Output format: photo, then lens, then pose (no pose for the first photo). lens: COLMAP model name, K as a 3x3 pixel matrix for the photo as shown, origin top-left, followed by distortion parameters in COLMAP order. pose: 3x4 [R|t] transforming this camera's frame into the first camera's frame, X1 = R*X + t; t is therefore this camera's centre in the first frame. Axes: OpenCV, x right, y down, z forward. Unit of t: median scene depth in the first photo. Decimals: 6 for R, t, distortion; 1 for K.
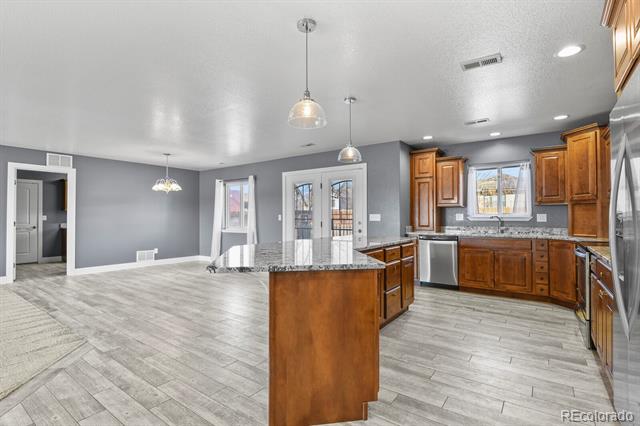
lens RADIAL K [[309.4, 0, 322.5], [0, 309.4, 213.7], [0, 0, 1]] dist [-0.006971, -0.005925]
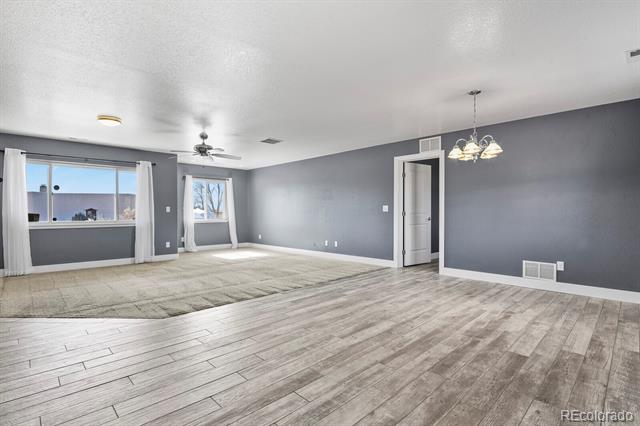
lens RADIAL K [[309.4, 0, 326.1], [0, 309.4, 216.7], [0, 0, 1]] dist [-0.006971, -0.005925]
pose [[-0.164579, 0.015132, -0.986248, 0.114629], [0.011129, 0.999847, 0.013483, 0.027828], [0.986301, -0.008757, -0.164723, 0.978299]]
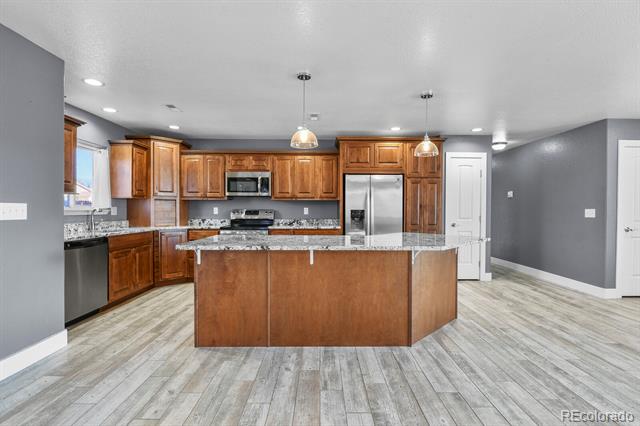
lens RADIAL K [[309.4, 0, 324.3], [0, 309.4, 213.5], [0, 0, 1]] dist [-0.006971, -0.005925]
pose [[-0.592944, -0.009612, 0.805186, -0.414052], [-0.012083, 0.999922, 0.003038, 0.009314], [-0.805153, -0.007927, -0.593014, 0.942109]]
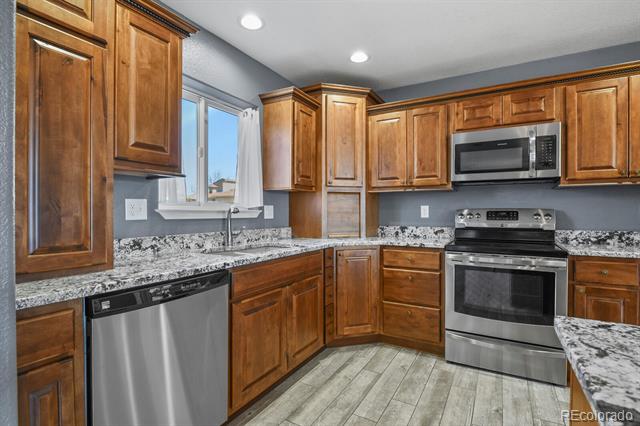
lens RADIAL K [[309.4, 0, 324.2], [0, 309.4, 214.6], [0, 0, 1]] dist [-0.006971, -0.005925]
pose [[-0.104371, -0.006279, 0.994519, 0.098904], [-0.013043, 0.999903, 0.004945, 0.012836], [-0.994453, -0.012455, -0.104443, 0.864373]]
